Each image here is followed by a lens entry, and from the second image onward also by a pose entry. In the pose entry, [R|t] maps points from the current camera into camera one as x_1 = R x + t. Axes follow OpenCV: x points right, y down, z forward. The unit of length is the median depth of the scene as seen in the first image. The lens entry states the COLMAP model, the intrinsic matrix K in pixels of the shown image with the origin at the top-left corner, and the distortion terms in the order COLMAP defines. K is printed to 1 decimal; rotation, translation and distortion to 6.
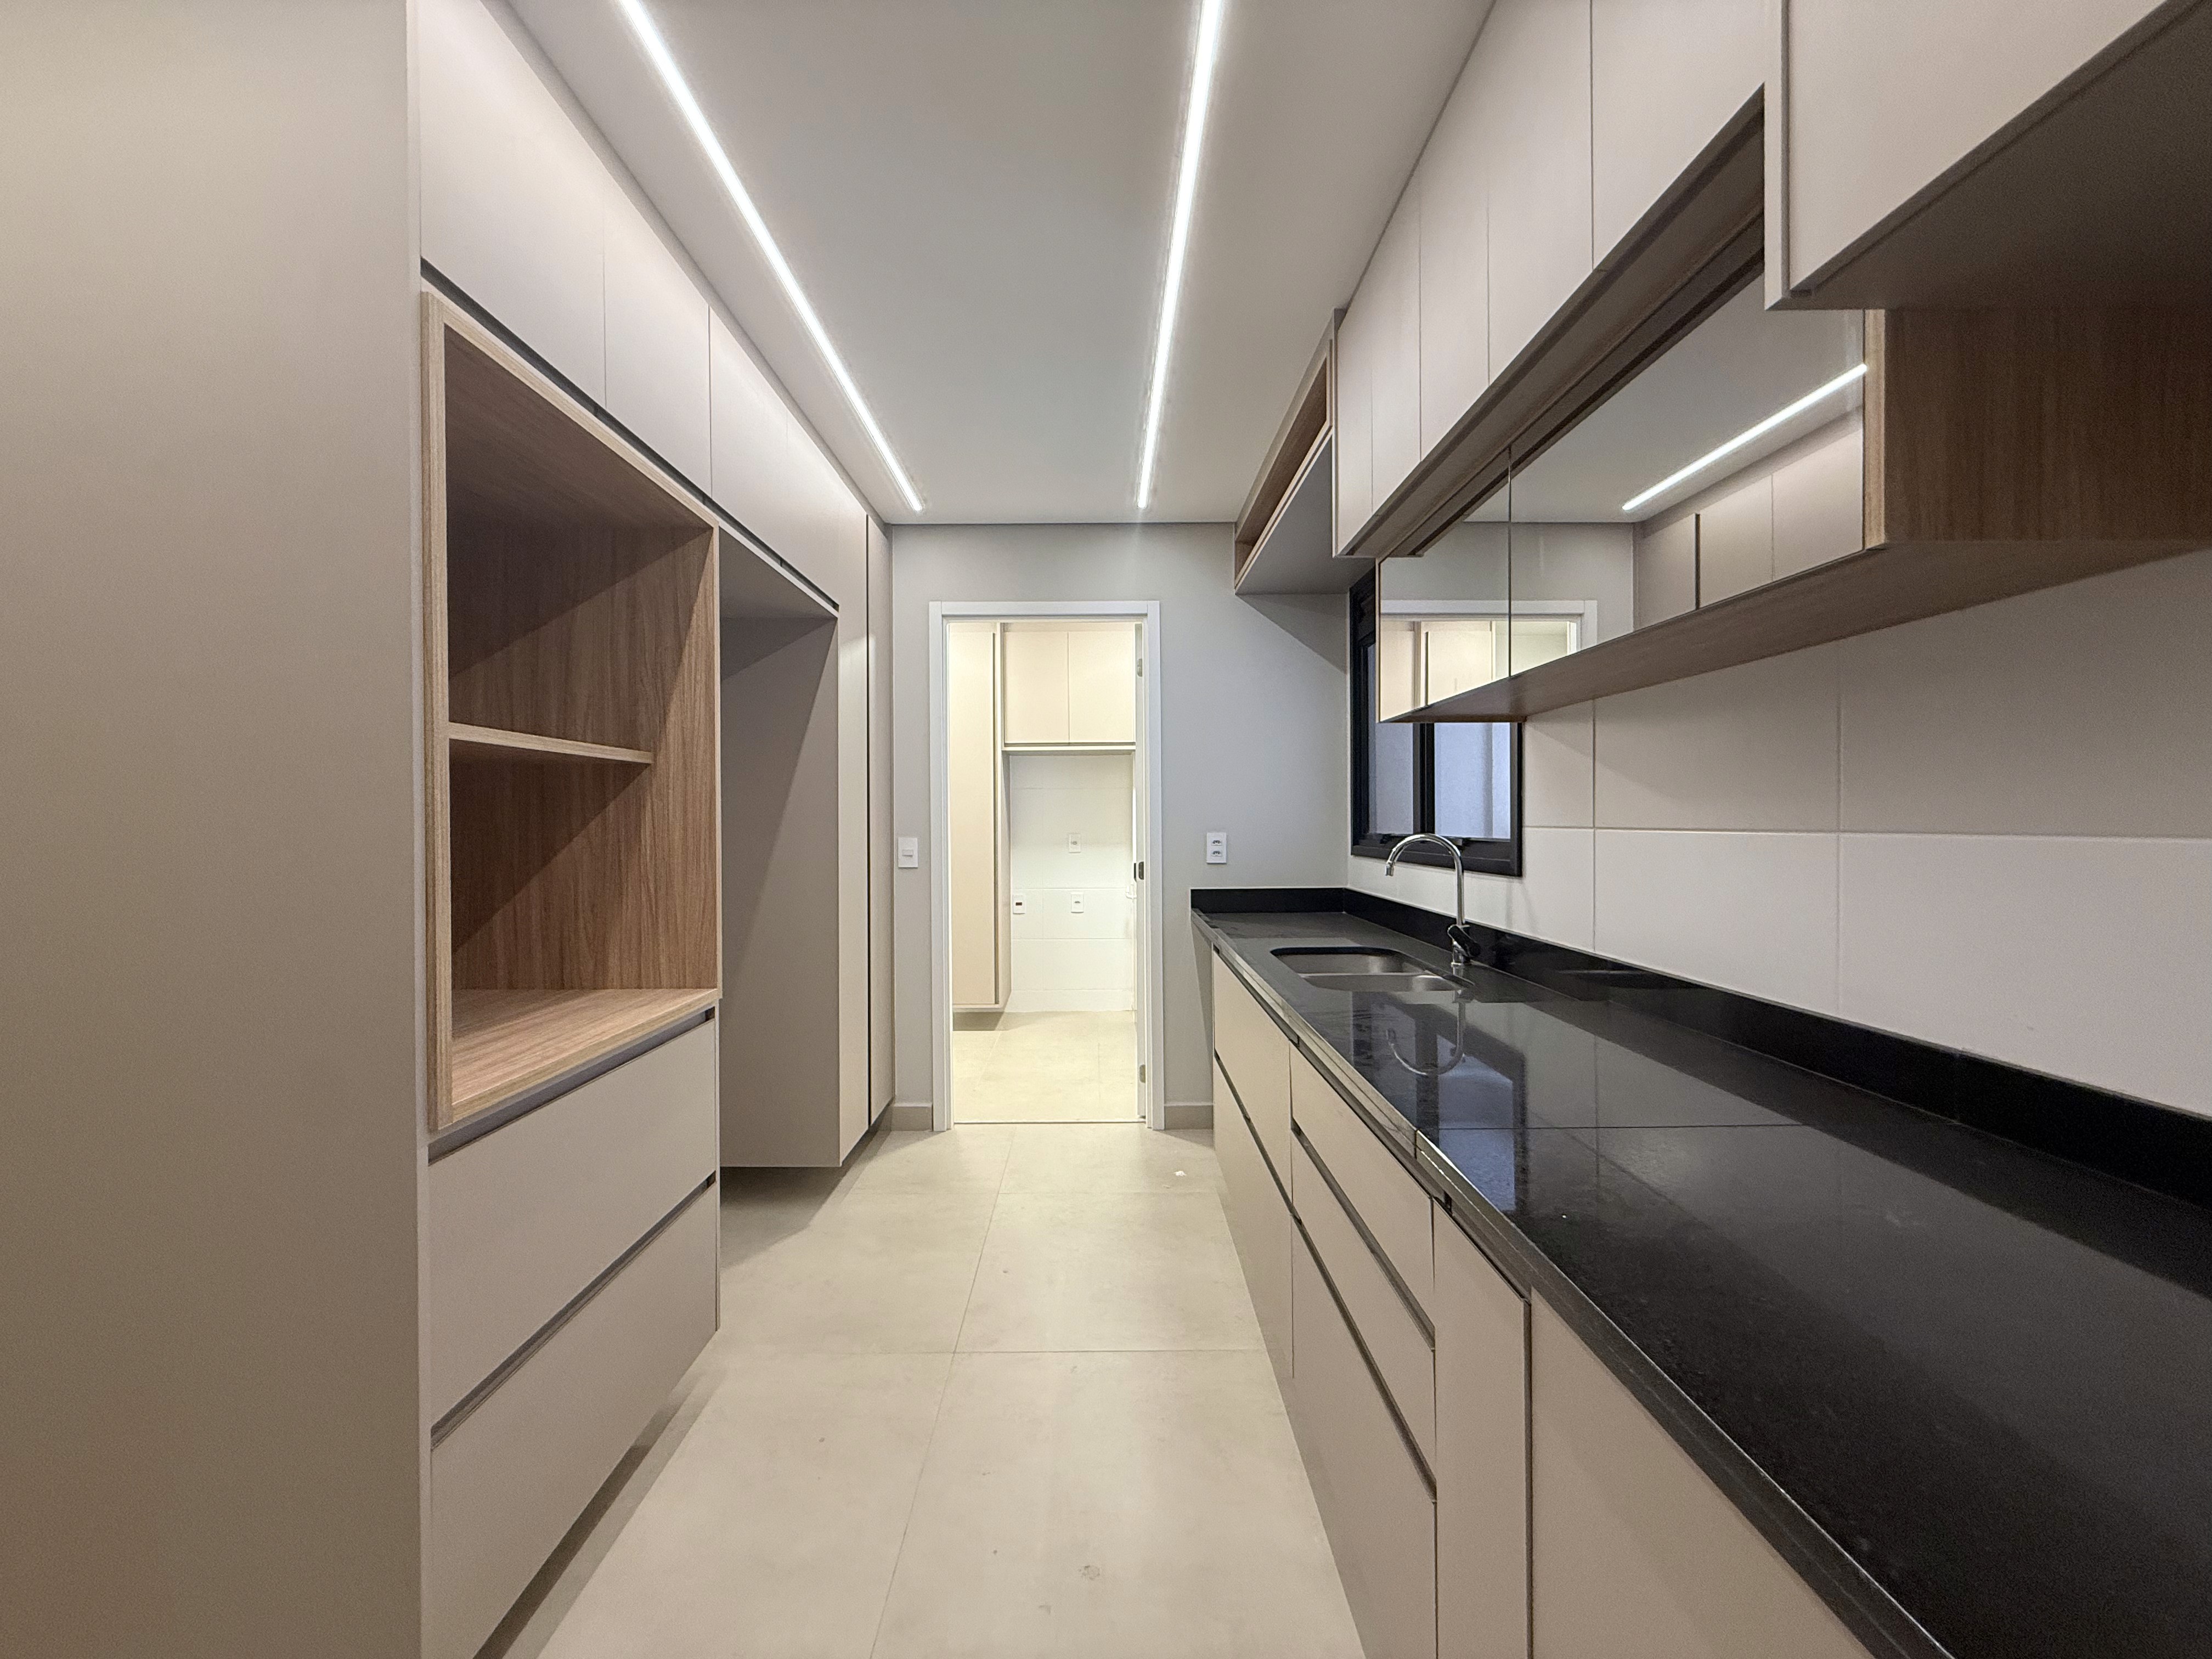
lens RADIAL K [[884.7, 0, 1100.9], [0, 884.7, 826.4], [0, 0, 1]] dist [0.007312, -0.002486]
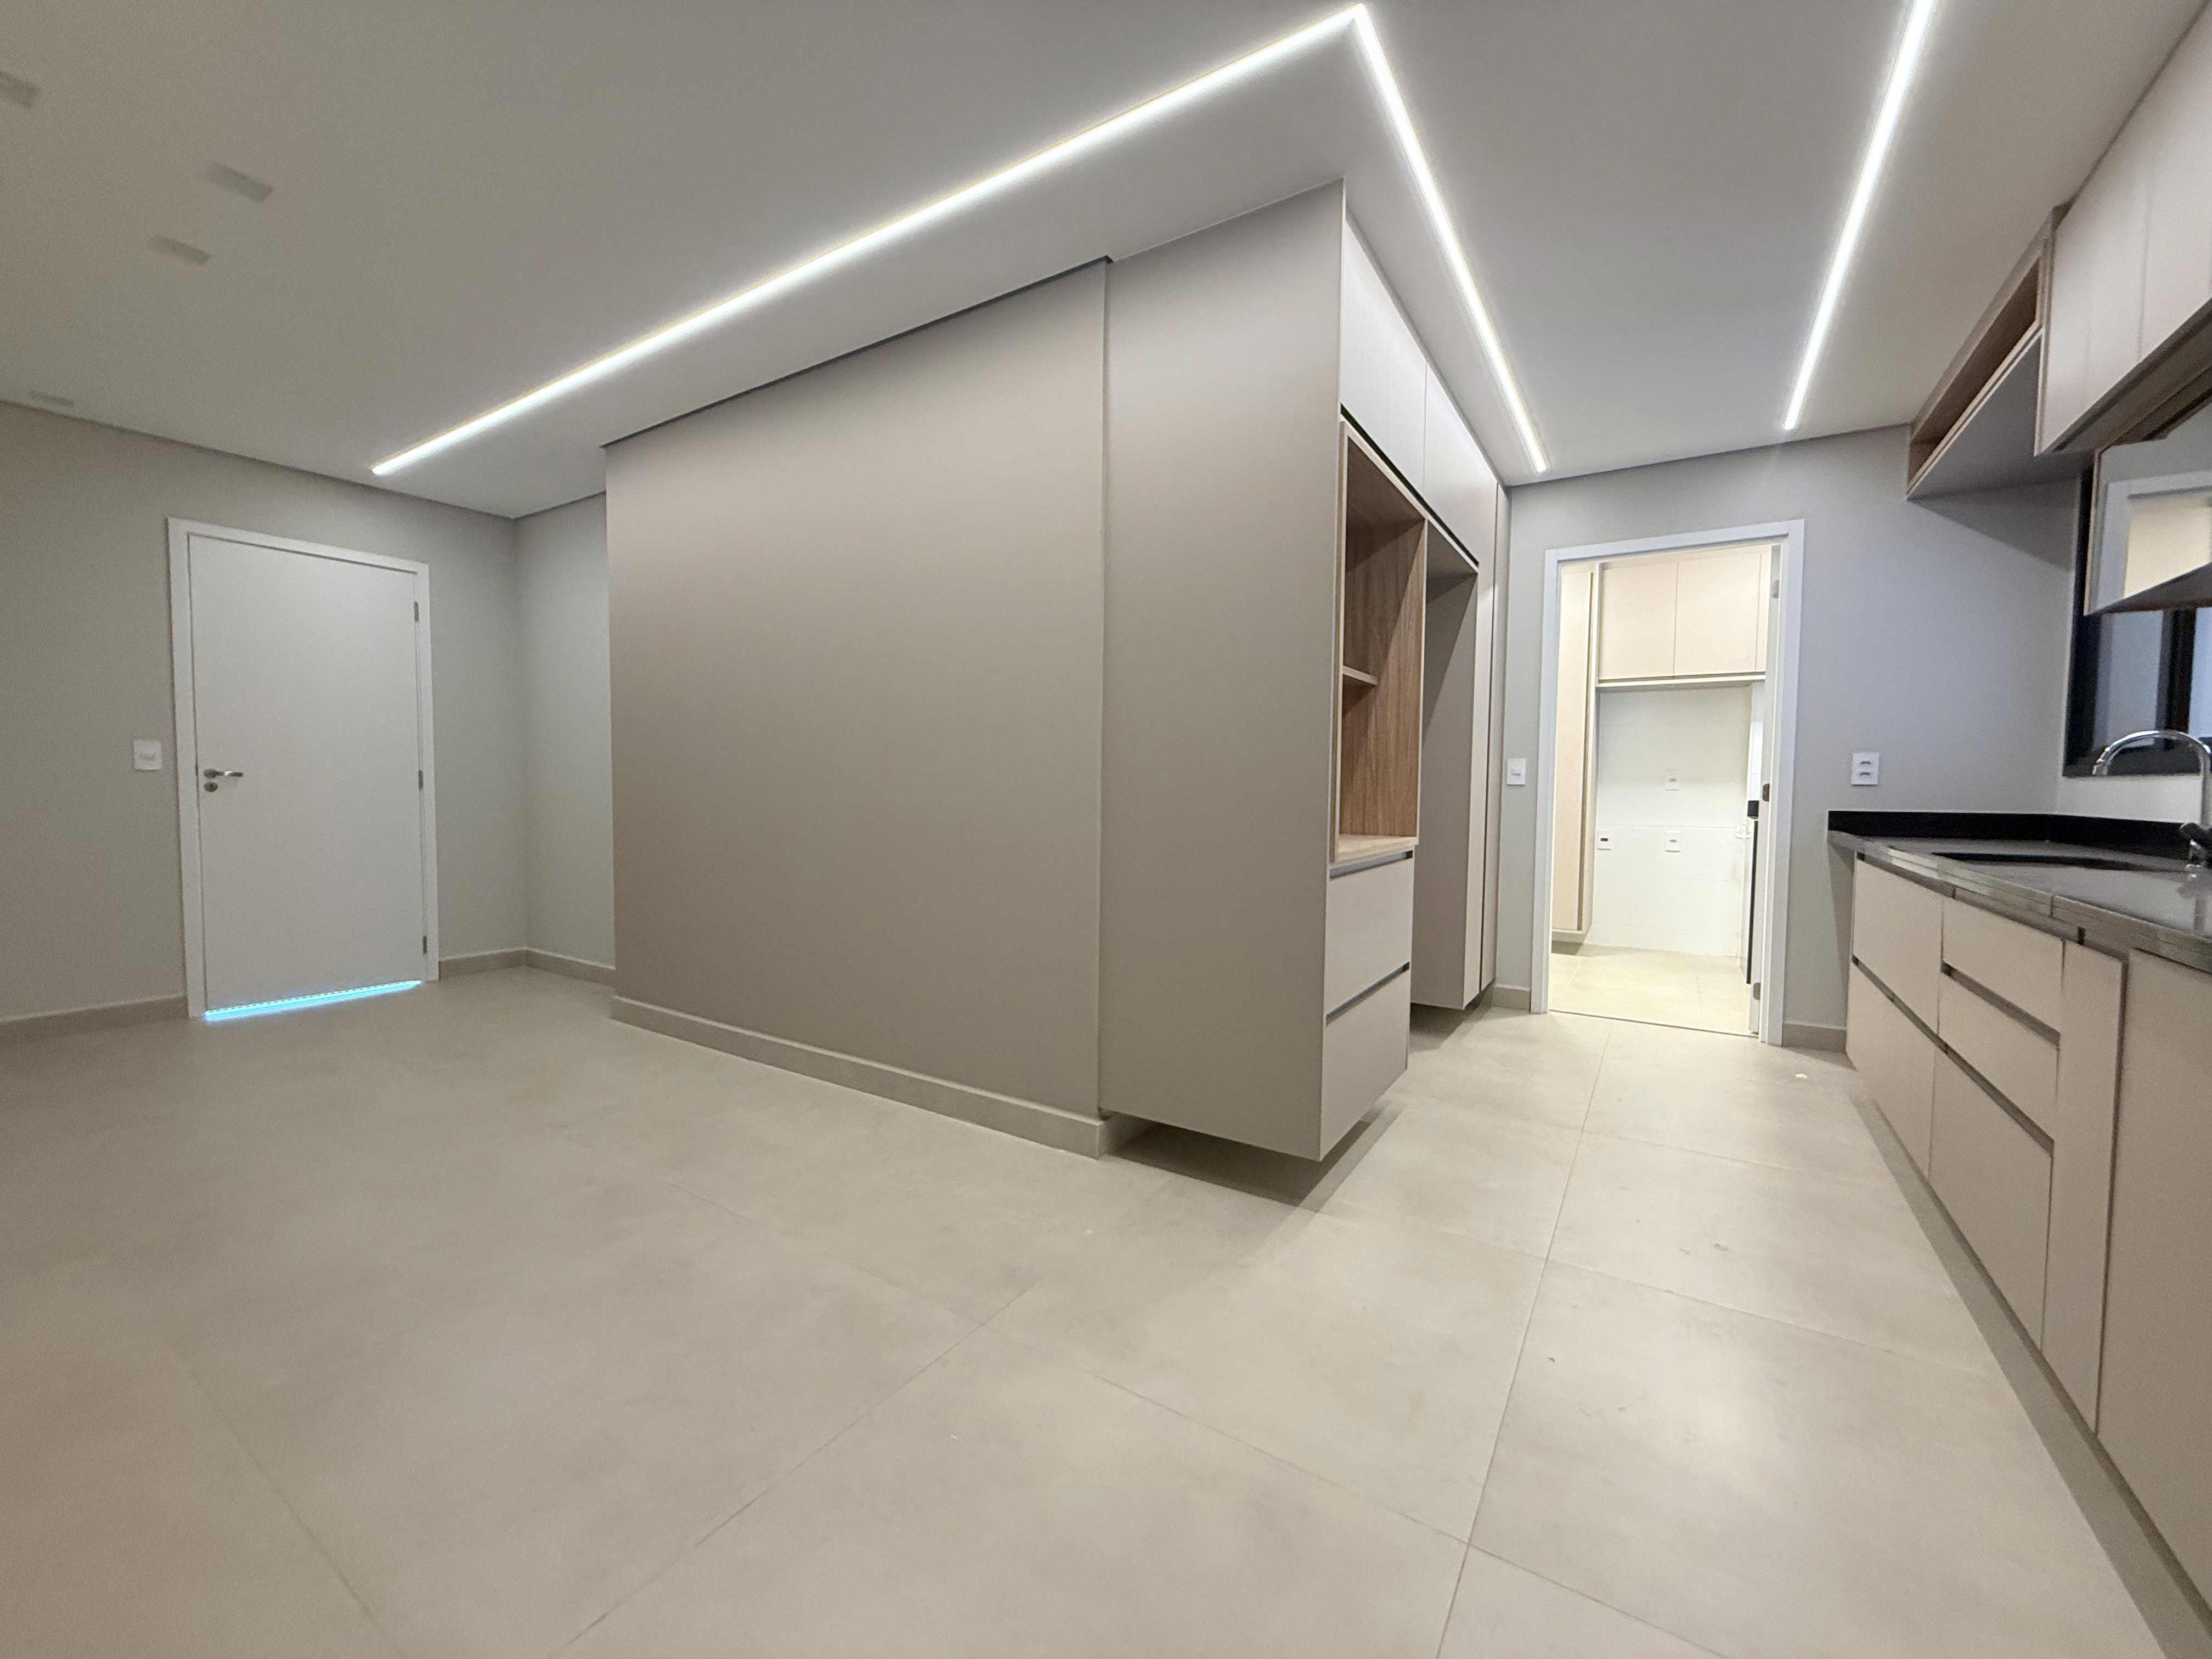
lens RADIAL K [[884.7, 0, 1100.9], [0, 884.7, 826.4], [0, 0, 1]] dist [0.007312, -0.002486]
pose [[0.838256, 0.040672, -0.543758, -0.041836], [-0.017800, 0.998724, 0.047261, 0.059219], [0.544986, -0.029938, 0.837910, -0.289352]]
